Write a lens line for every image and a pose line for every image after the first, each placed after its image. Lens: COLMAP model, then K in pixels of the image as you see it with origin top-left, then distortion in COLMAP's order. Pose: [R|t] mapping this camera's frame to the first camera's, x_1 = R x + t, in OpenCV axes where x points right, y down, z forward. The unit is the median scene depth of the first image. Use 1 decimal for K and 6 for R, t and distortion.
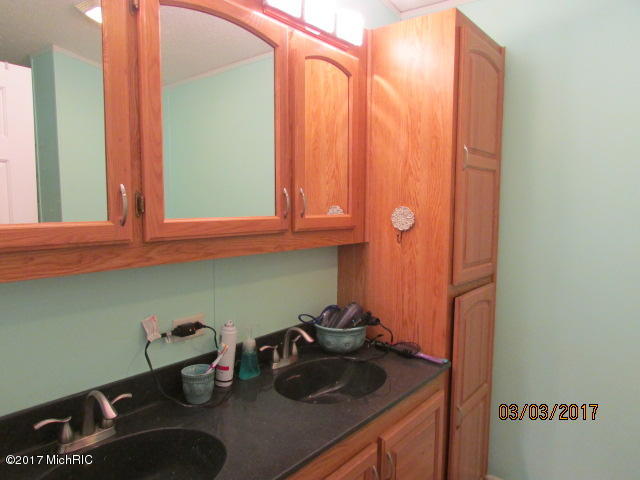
lens RADIAL K [[465.4, 0, 320.0], [0, 465.4, 240.0], [0, 0, 1]] dist [-0.000080, -0.002142]
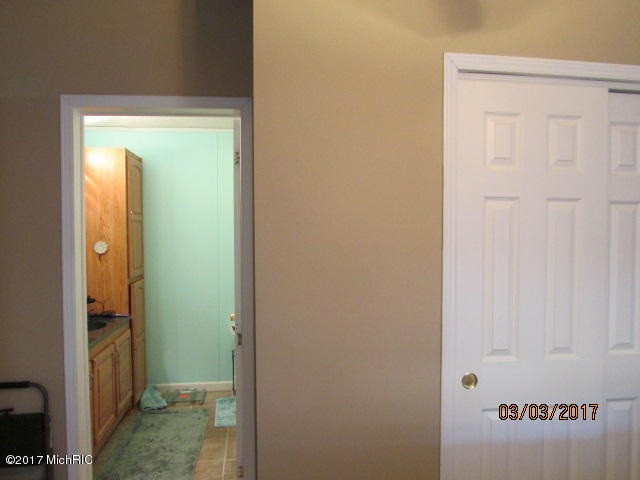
lens RADIAL K [[511.1, 0, 320.0], [0, 511.1, 240.0], [0, 0, 1]] dist [-0.011398, 0.002021]
pose [[0.694900, -0.032206, 0.718385, -0.729549], [0.066311, 0.997610, -0.019420, 0.025013], [-0.716043, 0.061132, 0.695375, -1.160002]]
